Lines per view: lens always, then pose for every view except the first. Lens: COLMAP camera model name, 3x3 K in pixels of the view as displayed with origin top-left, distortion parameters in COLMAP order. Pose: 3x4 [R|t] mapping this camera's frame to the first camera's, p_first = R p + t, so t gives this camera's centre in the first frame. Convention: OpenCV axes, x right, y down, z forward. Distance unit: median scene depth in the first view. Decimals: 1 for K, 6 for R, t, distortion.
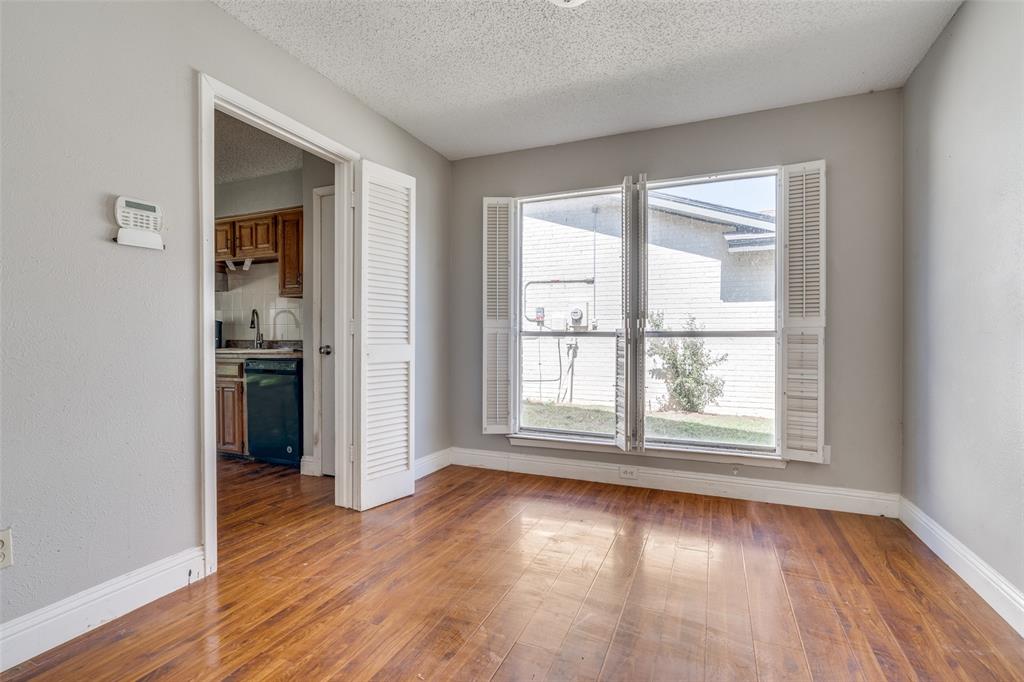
lens RADIAL K [[468.9, 0, 514.6], [0, 468.9, 342.9], [0, 0, 1]] dist [-0.004856, -0.000030]
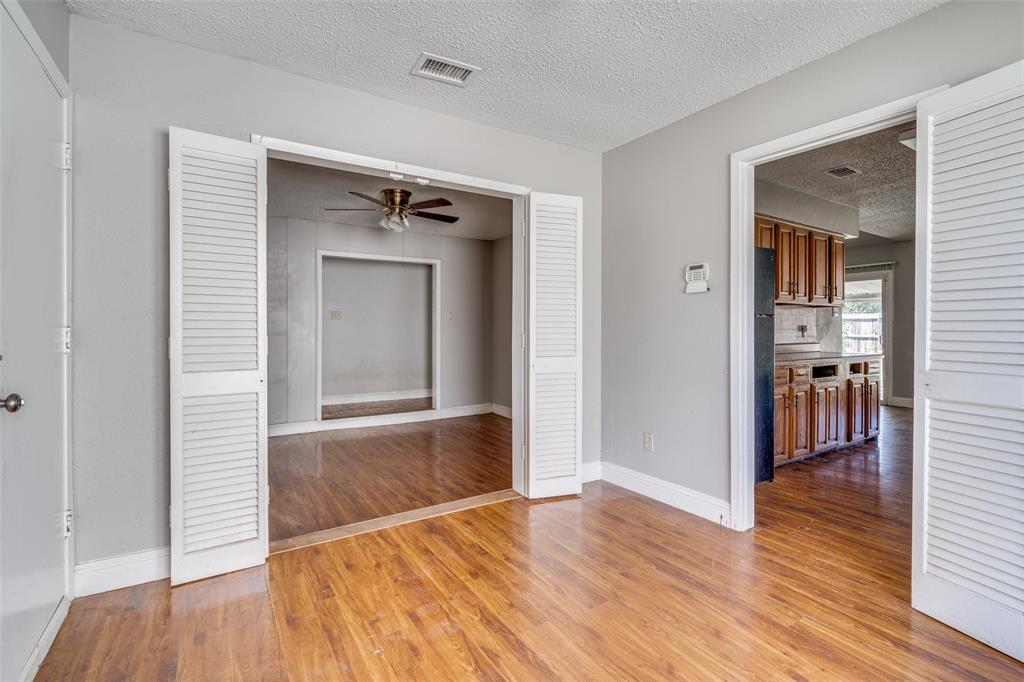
lens RADIAL K [[468.9, 0, 514.6], [0, 468.9, 342.9], [0, 0, 1]] dist [-0.004856, -0.000030]
pose [[-0.566536, 0.019400, -0.823809, 0.872275], [-0.009222, 0.999511, 0.029880, -0.072651], [0.823985, 0.024525, -0.566080, 1.375269]]
